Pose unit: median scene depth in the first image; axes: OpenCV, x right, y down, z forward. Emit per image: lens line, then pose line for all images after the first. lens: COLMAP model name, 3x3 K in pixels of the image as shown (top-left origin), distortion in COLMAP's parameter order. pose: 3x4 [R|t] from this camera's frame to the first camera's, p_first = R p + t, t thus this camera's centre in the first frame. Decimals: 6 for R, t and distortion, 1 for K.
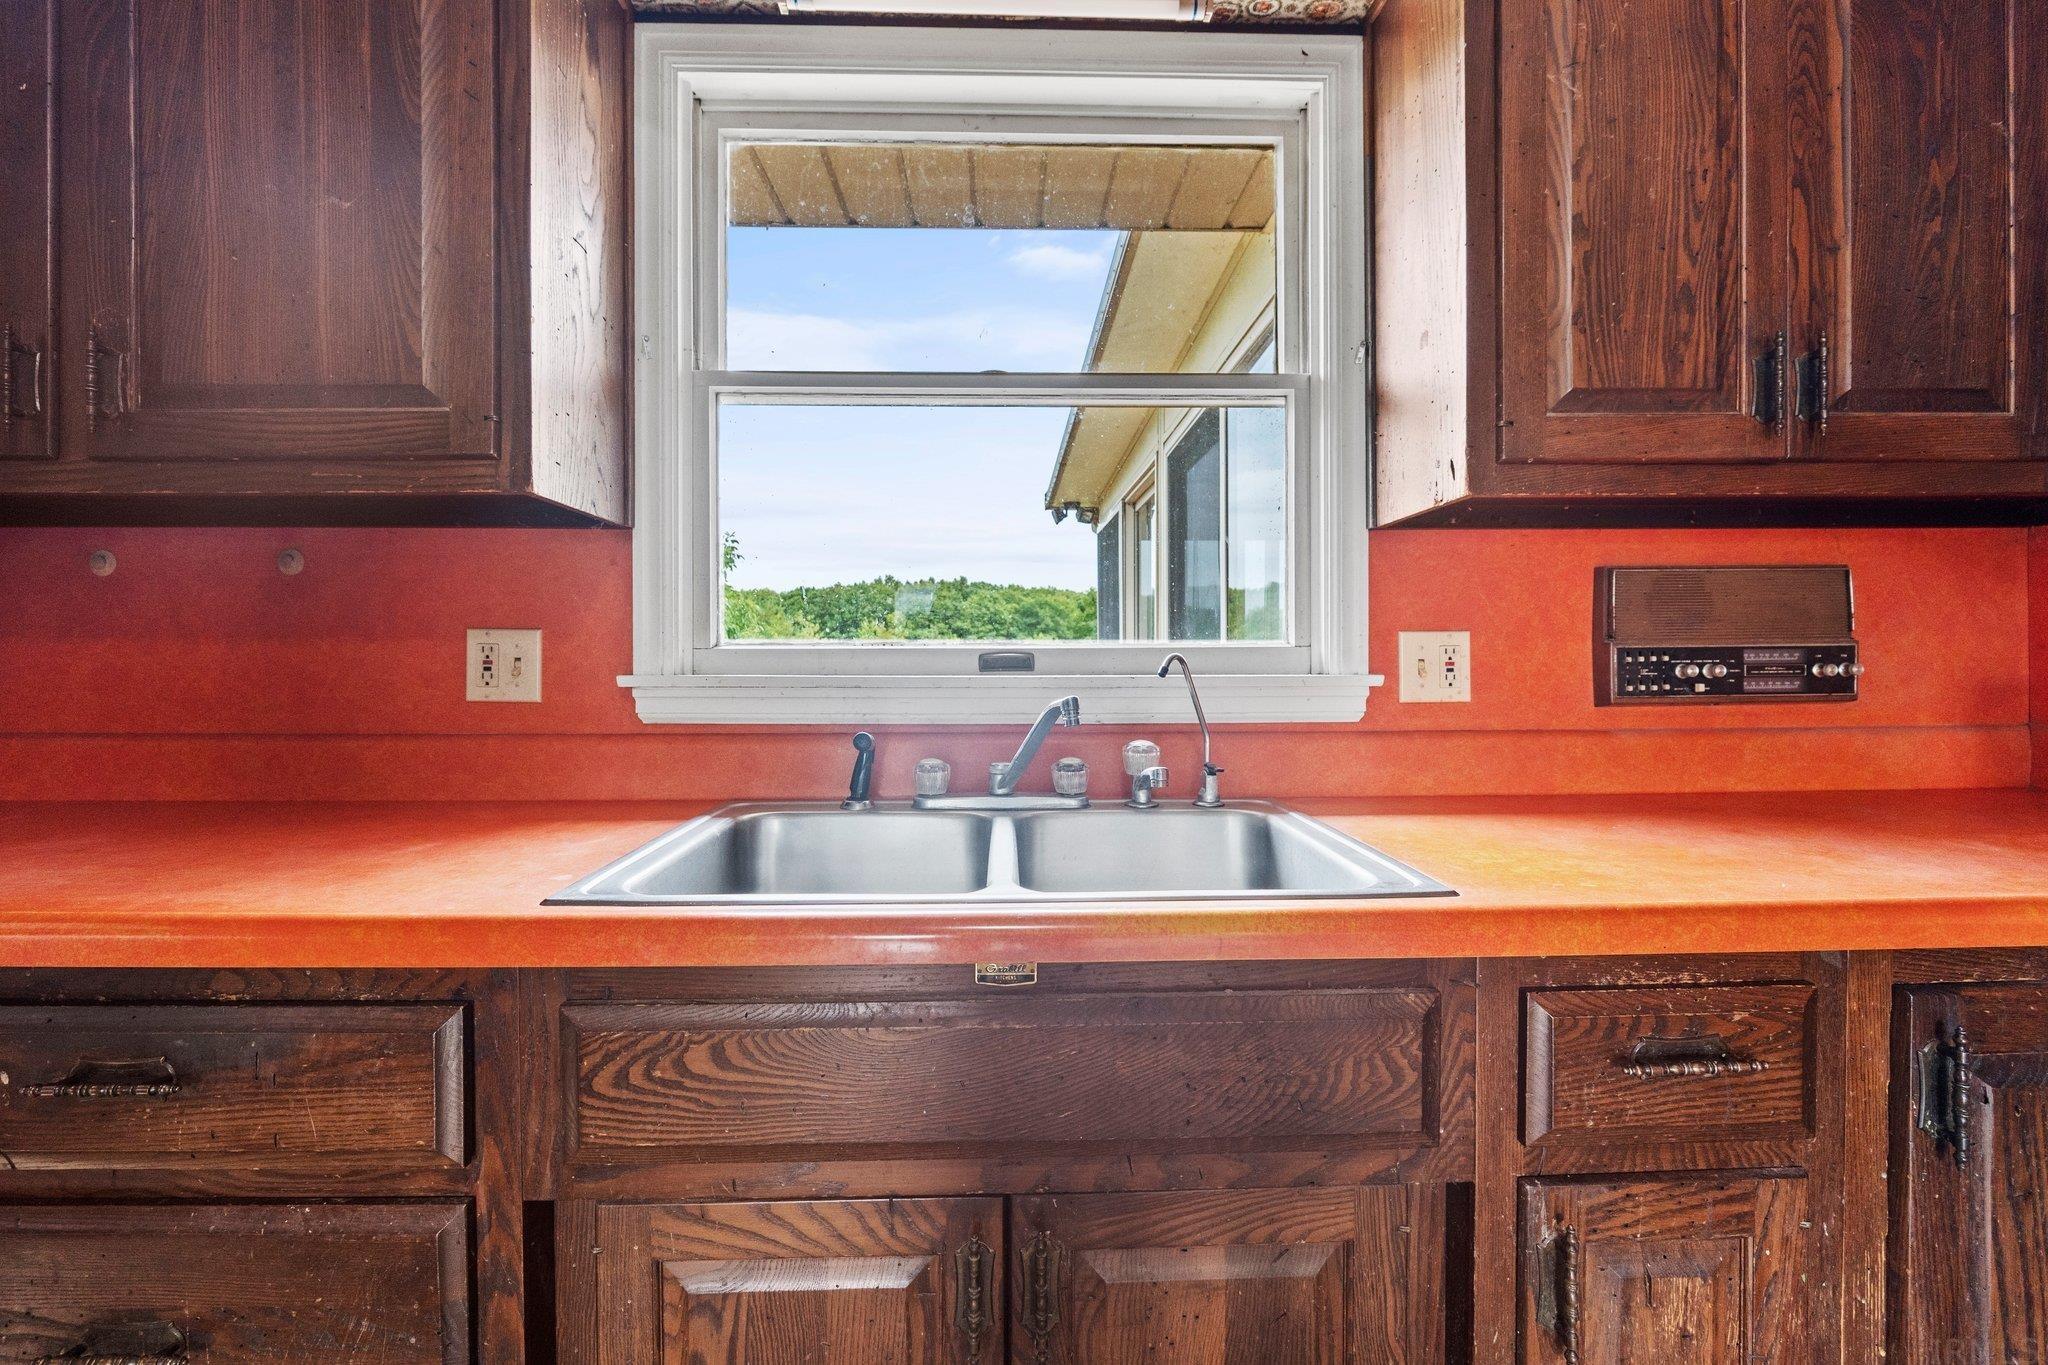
lens RADIAL K [[888.7, 0, 1023.3], [0, 888.7, 669.5], [0, 0, 1]] dist [0.001511, 0.000111]
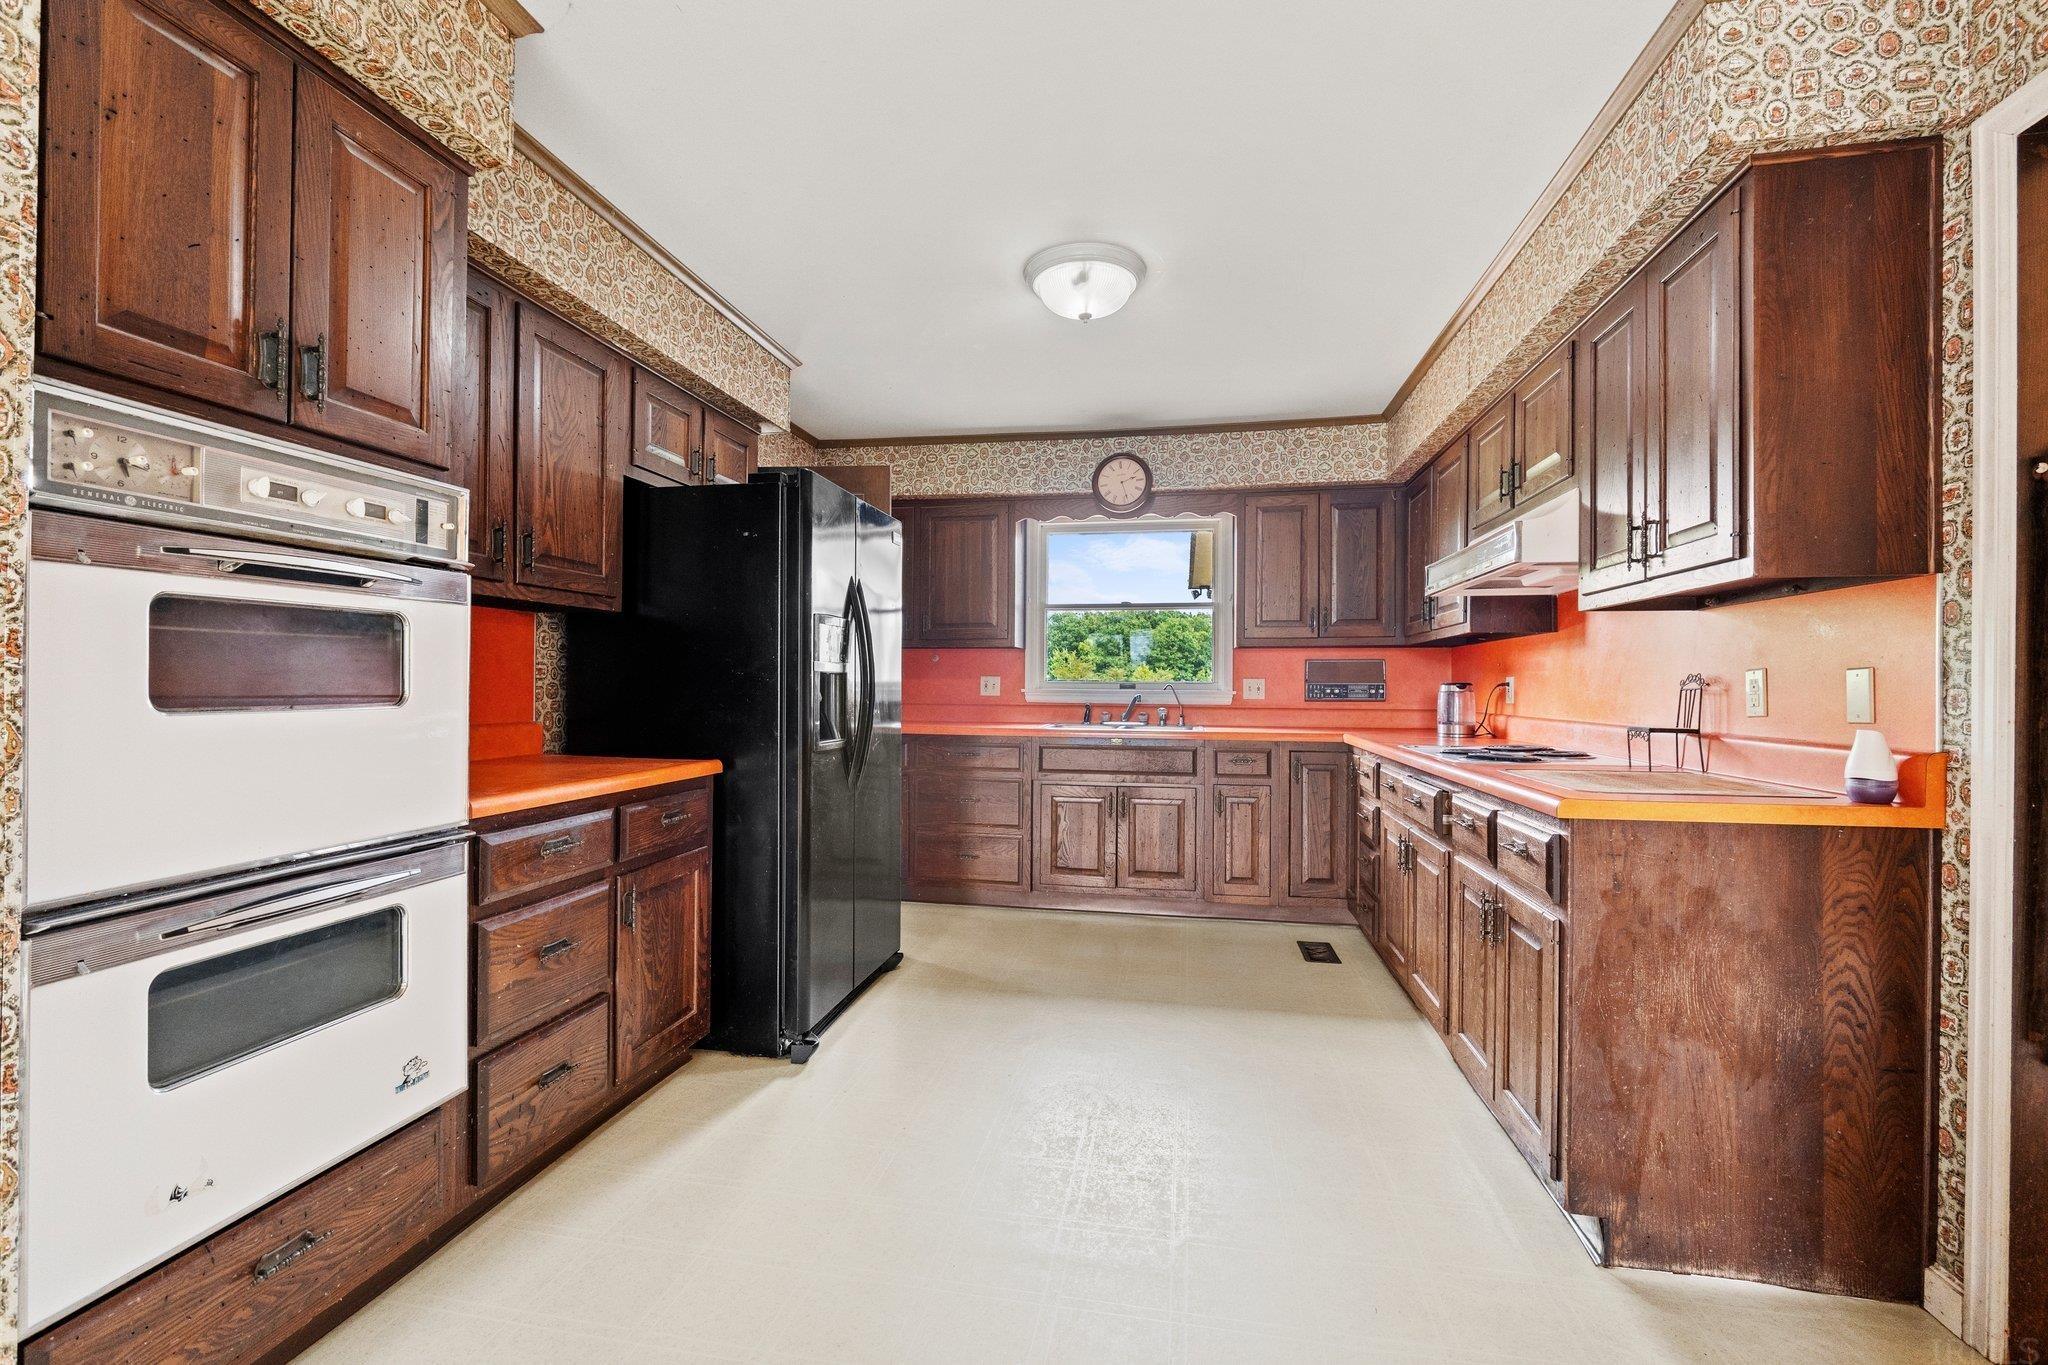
lens RADIAL K [[888.7, 0, 1020.9], [0, 888.7, 685.8], [0, 0, 1]] dist [0.001511, 0.000111]
pose [[0.976944, 0.009085, -0.213303, 0.320736], [-0.011625, 0.999876, -0.010654, 0.031429], [0.213180, 0.012888, 0.976928, -2.517965]]
